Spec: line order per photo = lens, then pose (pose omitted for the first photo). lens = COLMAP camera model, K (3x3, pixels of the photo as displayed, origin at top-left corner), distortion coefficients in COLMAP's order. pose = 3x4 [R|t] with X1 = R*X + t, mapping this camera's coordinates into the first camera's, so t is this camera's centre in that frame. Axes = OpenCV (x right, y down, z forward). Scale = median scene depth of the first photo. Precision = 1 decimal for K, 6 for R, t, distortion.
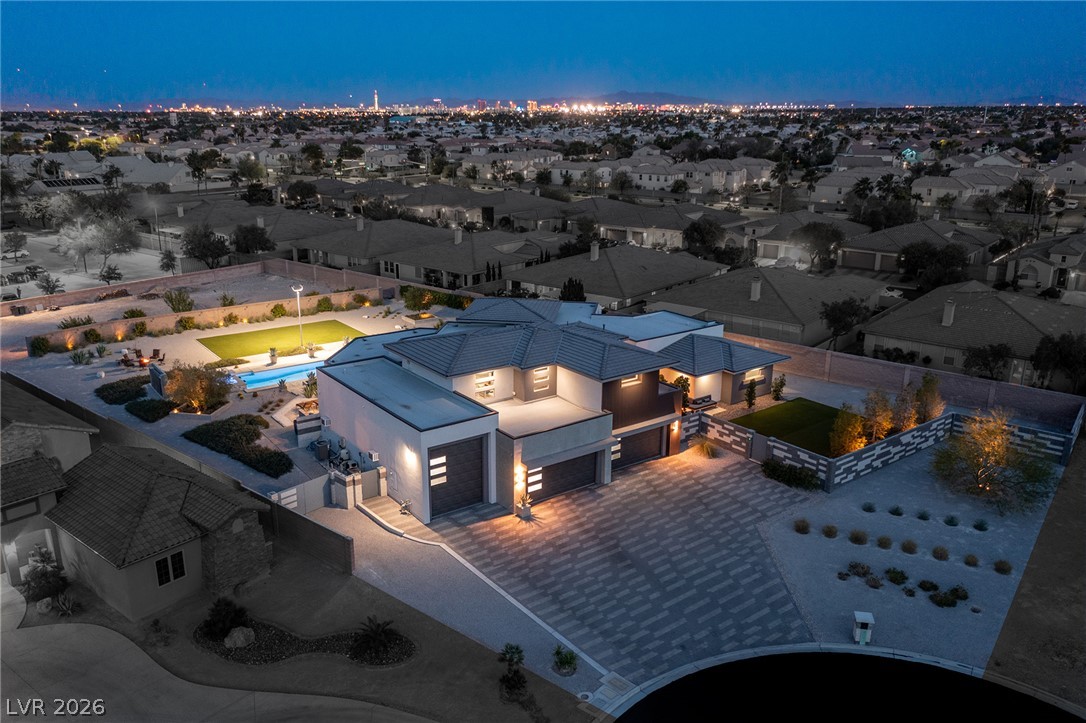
lens RADIAL K [[857.3, 0, 543.0], [0, 857.3, 361.5], [0, 0, 1]] dist [0.007241, 0.009016]
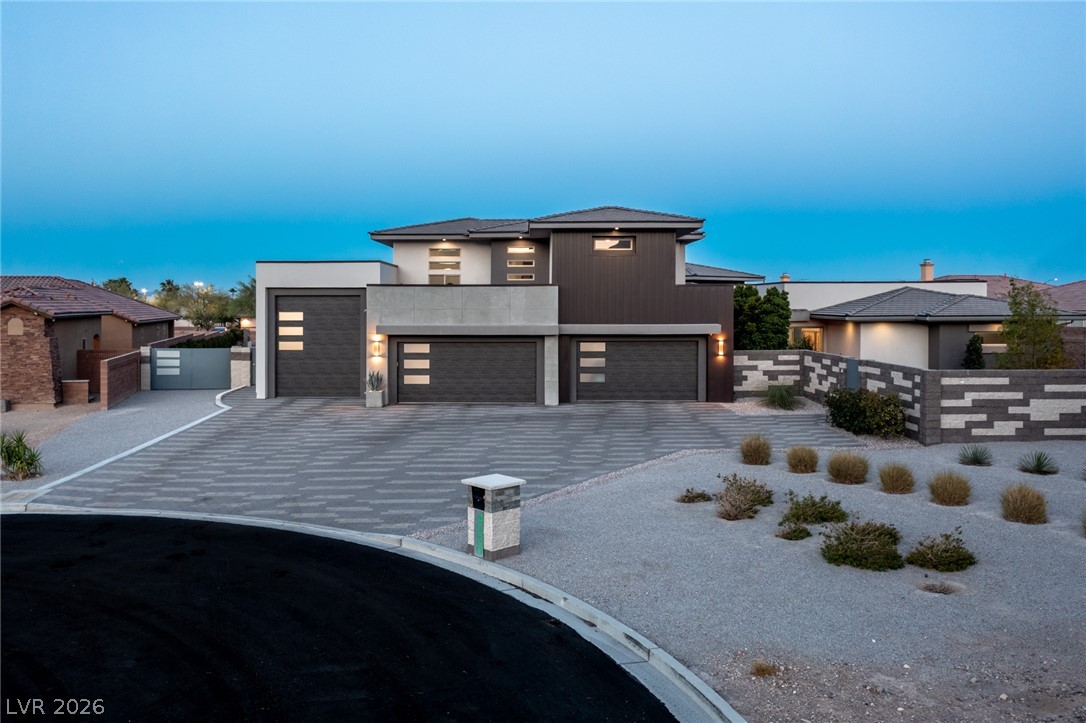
lens RADIAL K [[857.3, 0, 543.0], [0, 857.3, 361.5], [0, 0, 1]] dist [0.007241, 0.009016]
pose [[0.784970, 0.021625, -0.619156, 0.449708], [-0.170772, 0.968226, -0.182689, 0.225026], [0.595532, 0.249140, 0.763721, 0.519039]]
